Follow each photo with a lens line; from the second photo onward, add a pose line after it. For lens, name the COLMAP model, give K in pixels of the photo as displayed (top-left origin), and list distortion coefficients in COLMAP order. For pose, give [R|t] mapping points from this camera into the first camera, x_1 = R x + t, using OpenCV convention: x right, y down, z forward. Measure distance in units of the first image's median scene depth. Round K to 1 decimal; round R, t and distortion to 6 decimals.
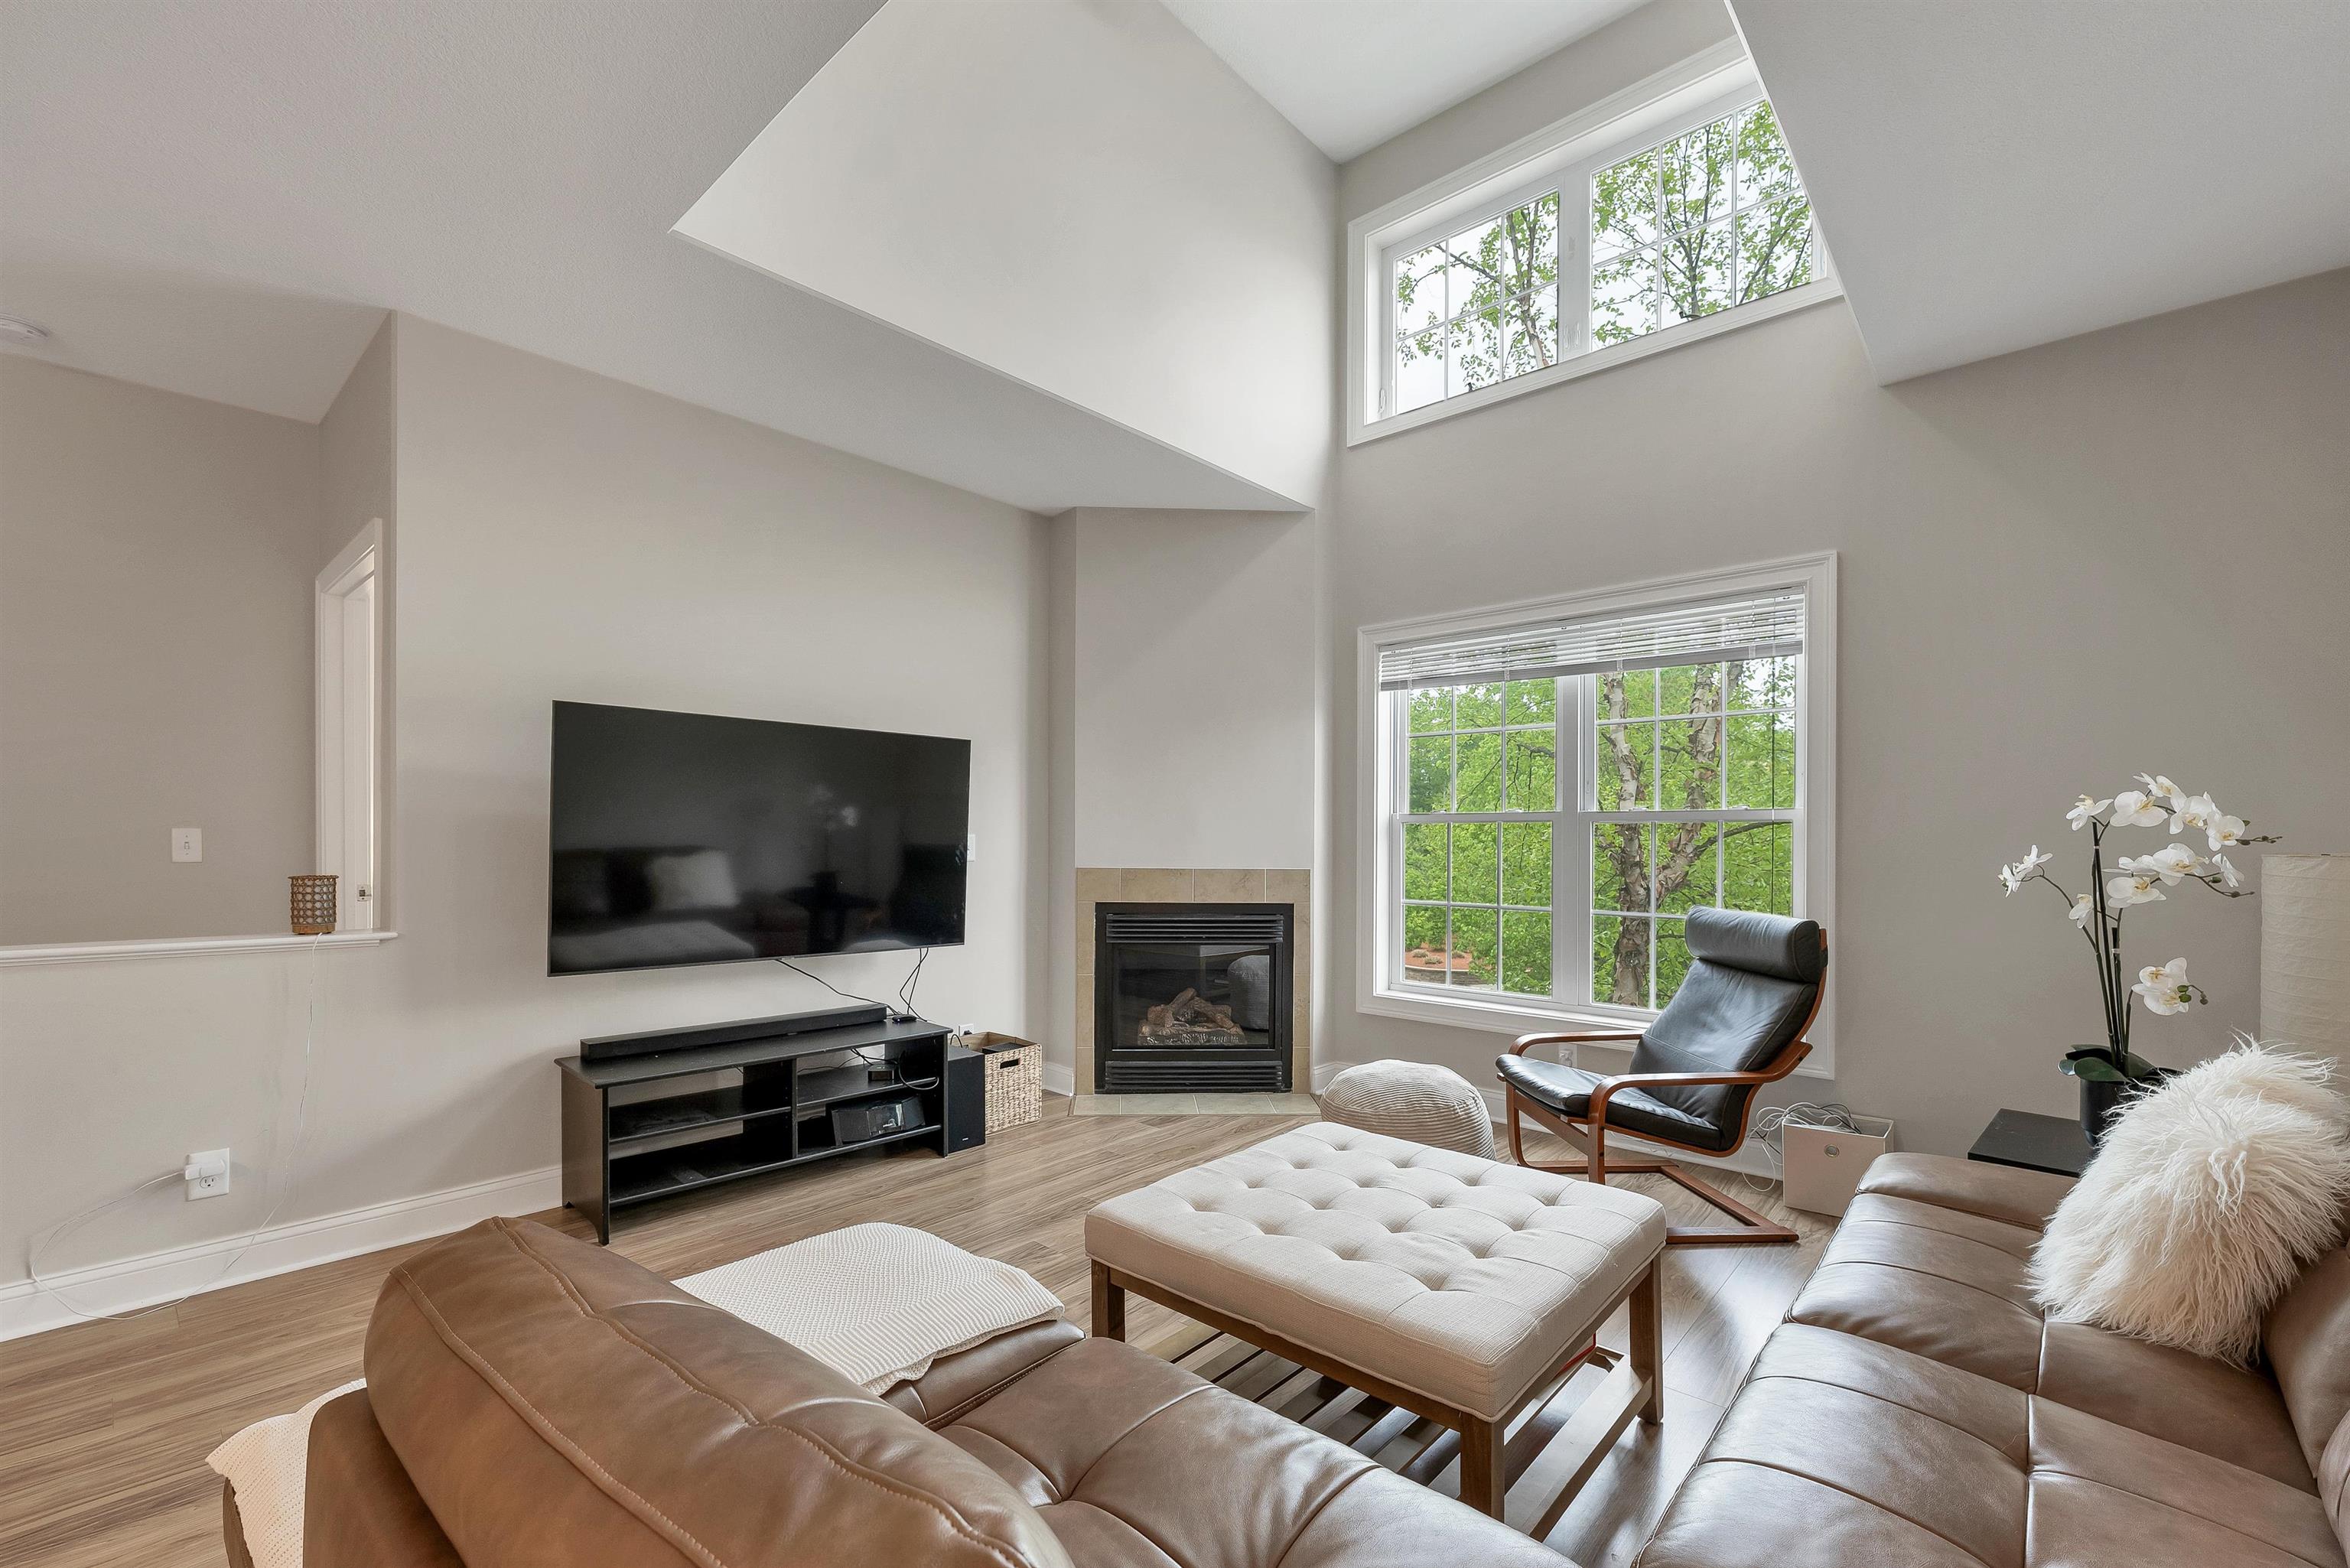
lens RADIAL K [[971.4, 0, 1170.2], [0, 971.4, 841.5], [0, 0, 1]] dist [0.000508, 0.000045]
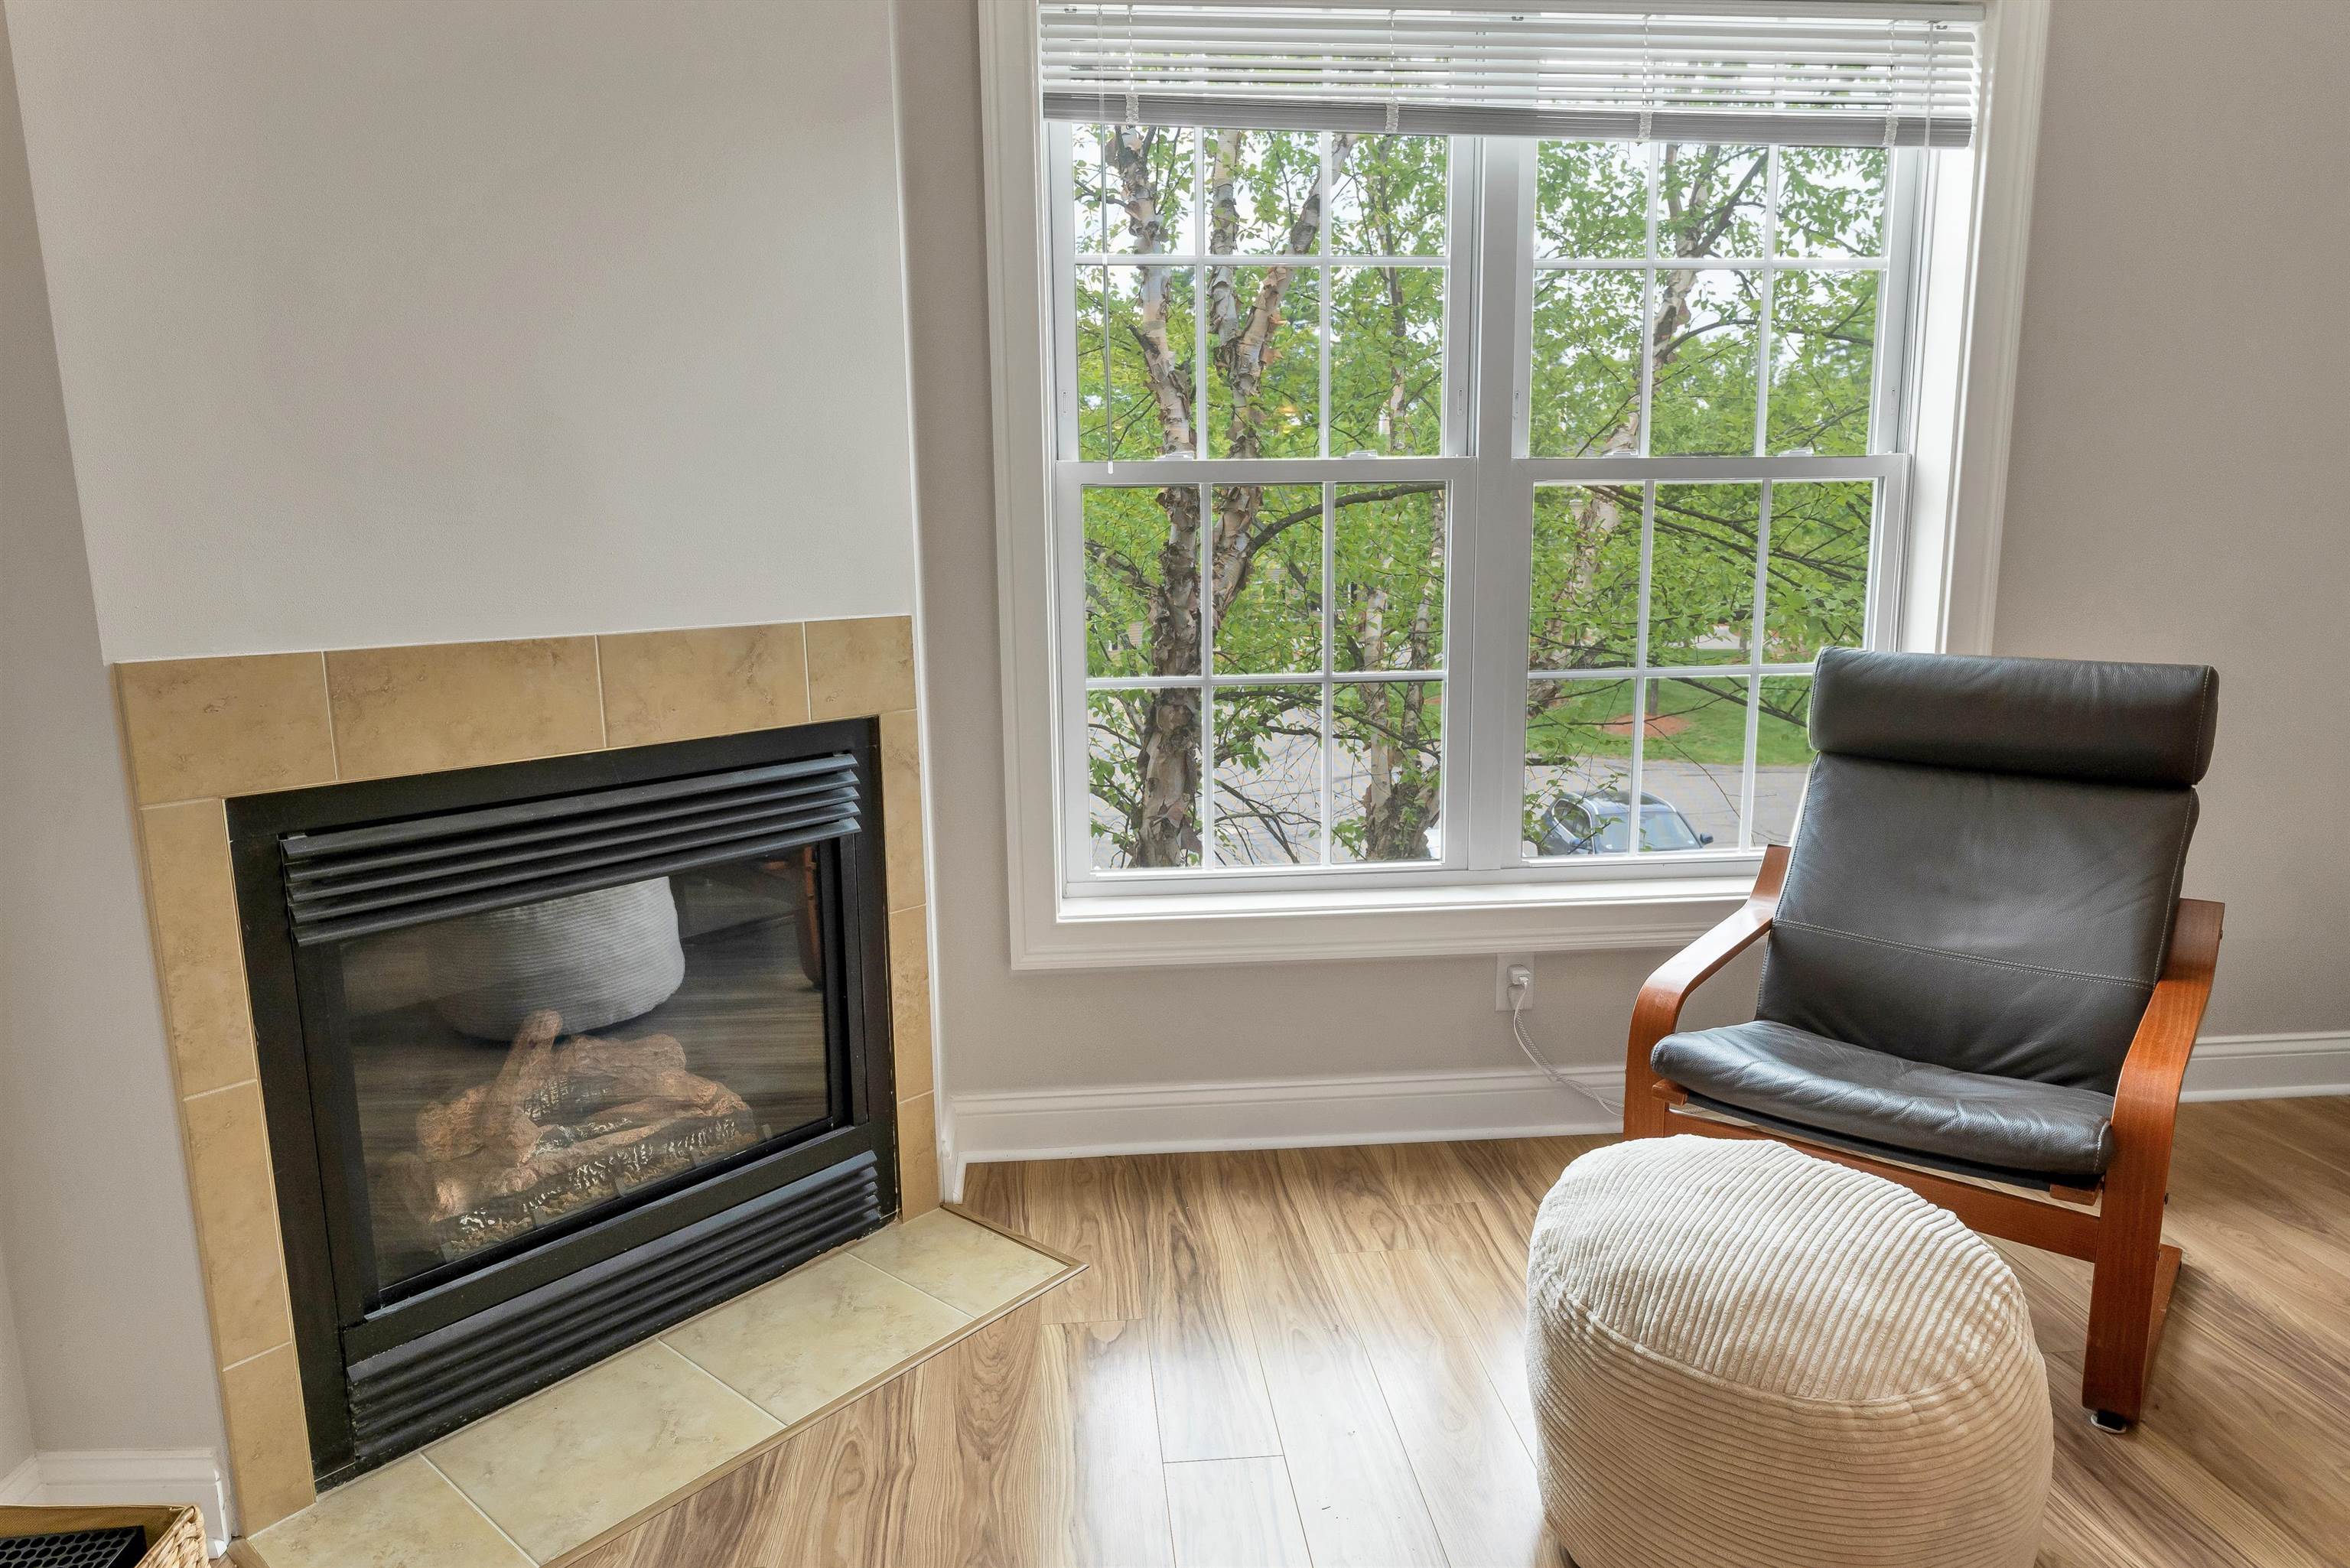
lens RADIAL K [[1391.3, 0, 1168.6], [0, 1391.3, 790.7], [0, 0, 1]] dist [-0.001959, -0.000720]
pose [[0.682446, -0.144610, 0.716488, -0.165126], [0.017939, 0.983252, 0.181365, 0.001504], [-0.730716, -0.110919, 0.673610, 0.589356]]
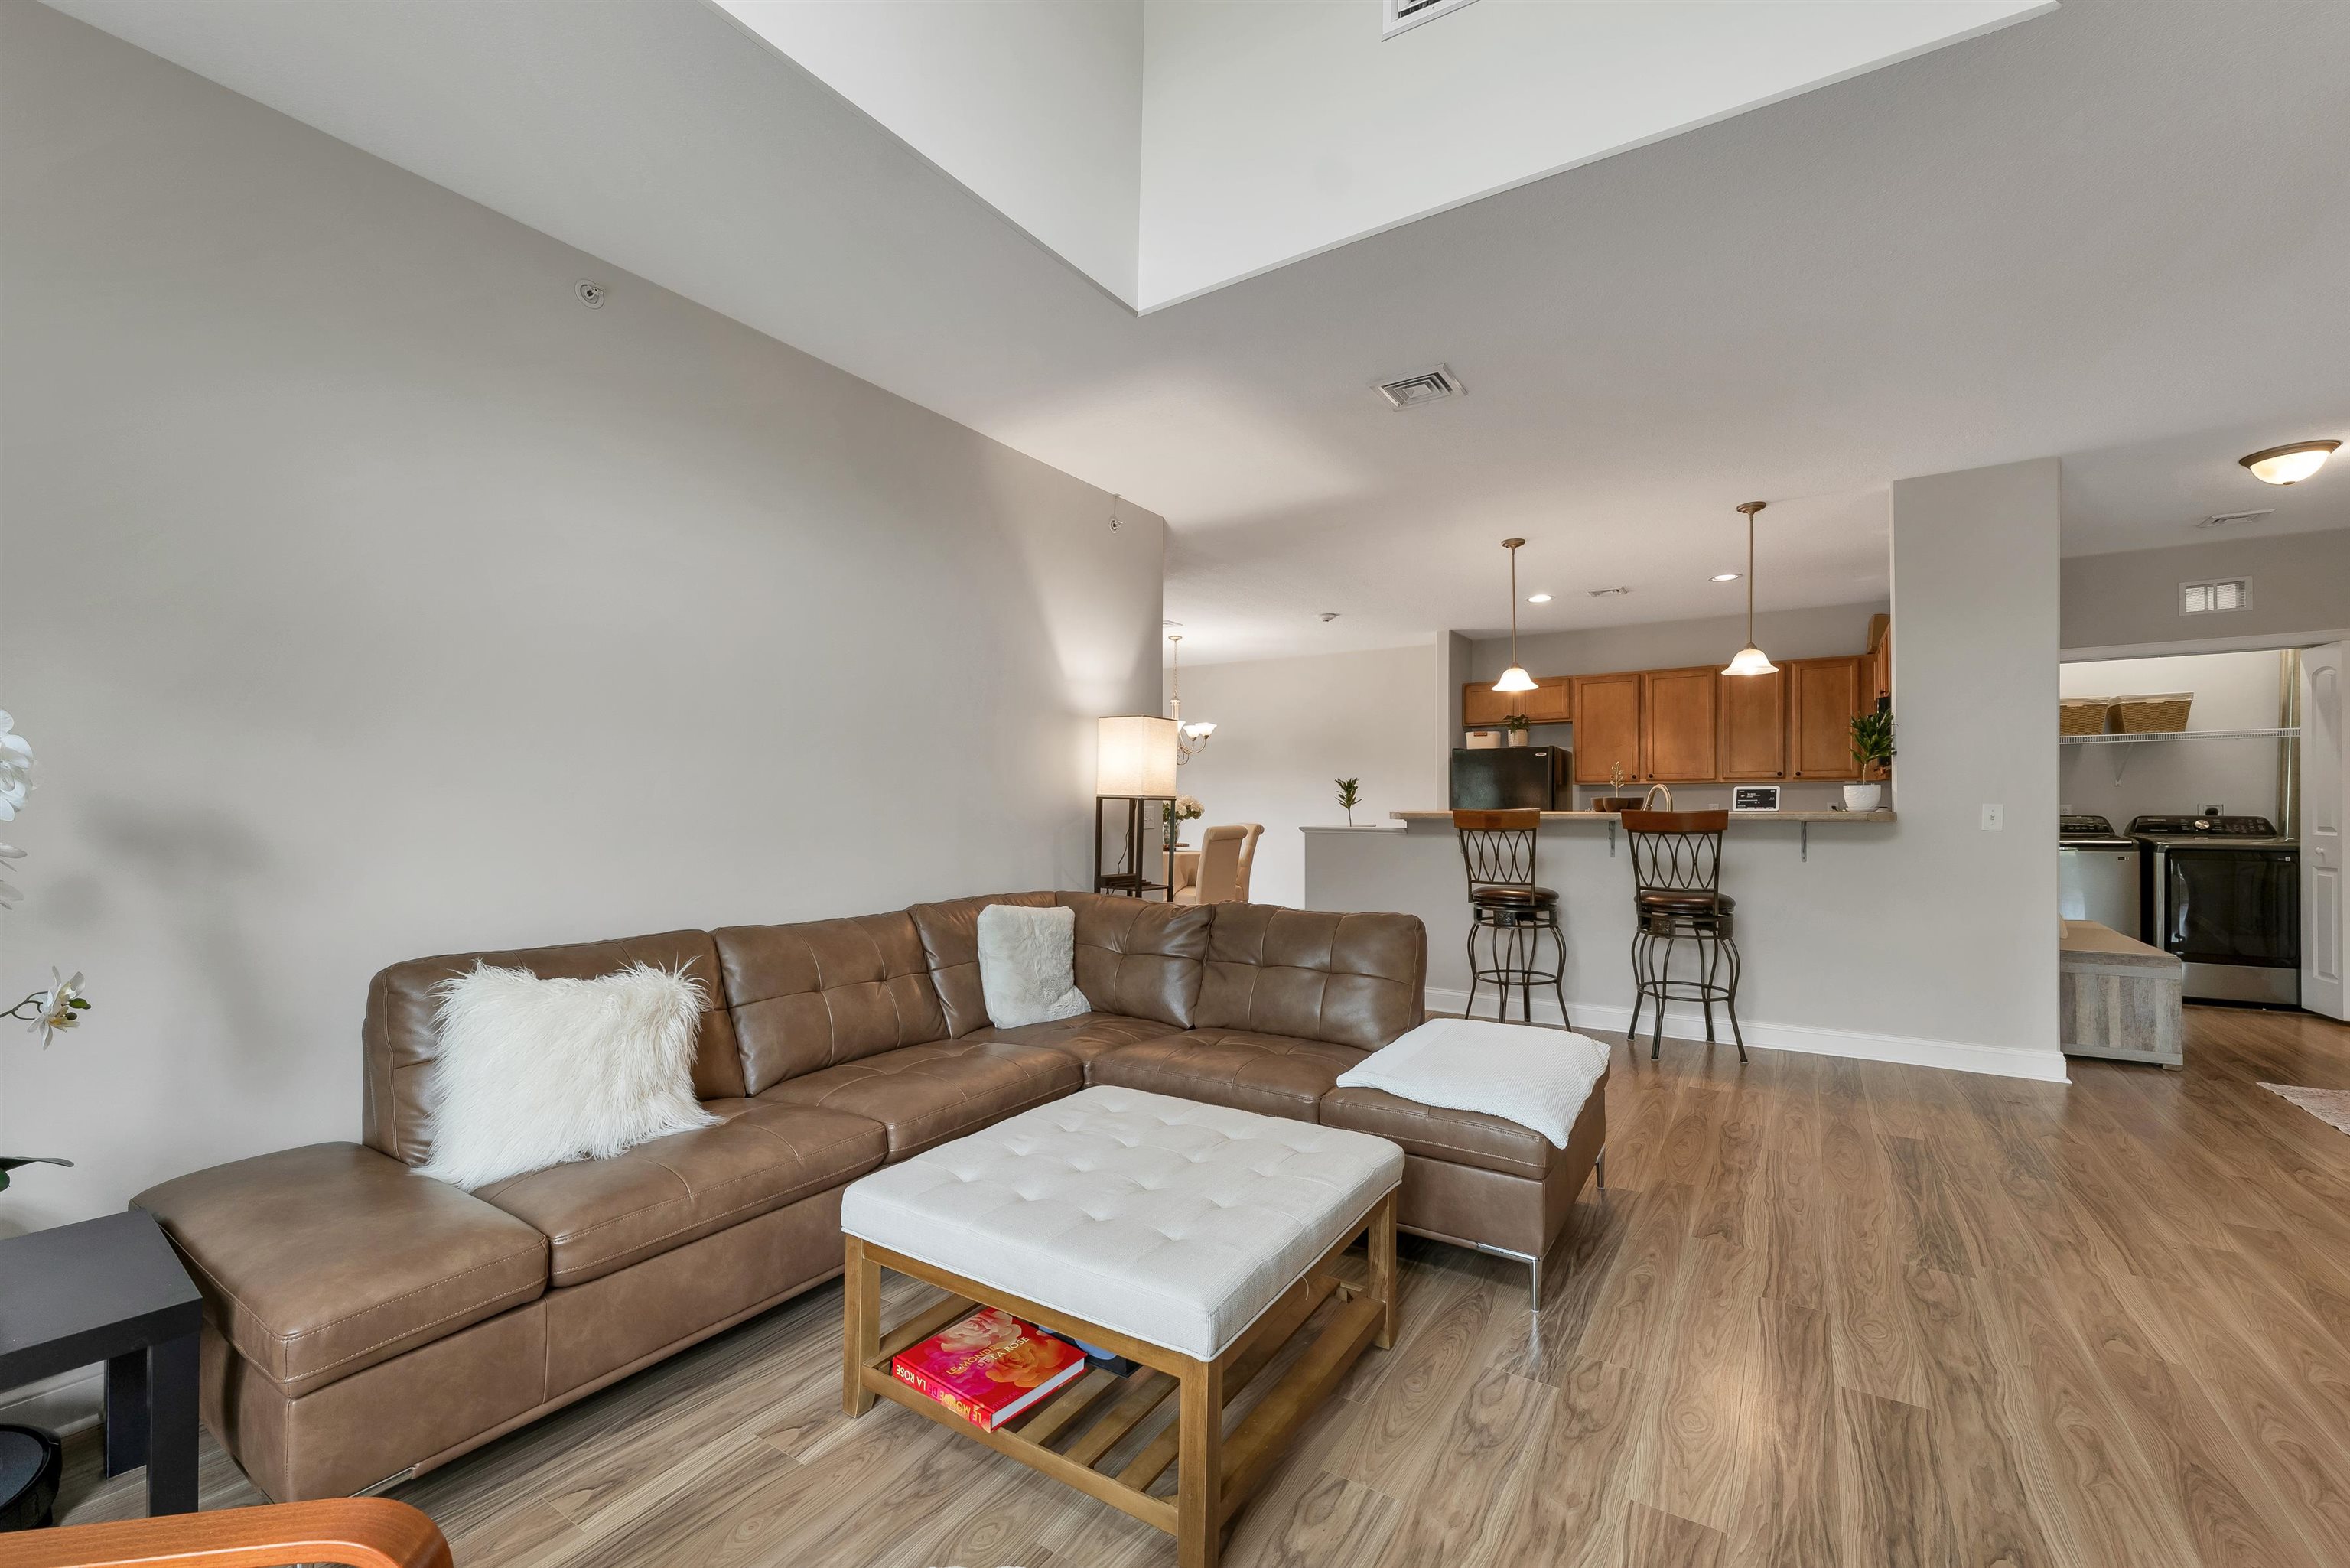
lens RADIAL K [[977.2, 0, 1183.9], [0, 977.2, 787.3], [0, 0, 1]] dist [-0.000645, -0.000057]
pose [[-0.984464, -0.006199, -0.175478, 0.154383], [-0.003062, 0.999831, -0.018141, -0.004526], [0.175561, -0.017322, -0.984316, 0.881506]]
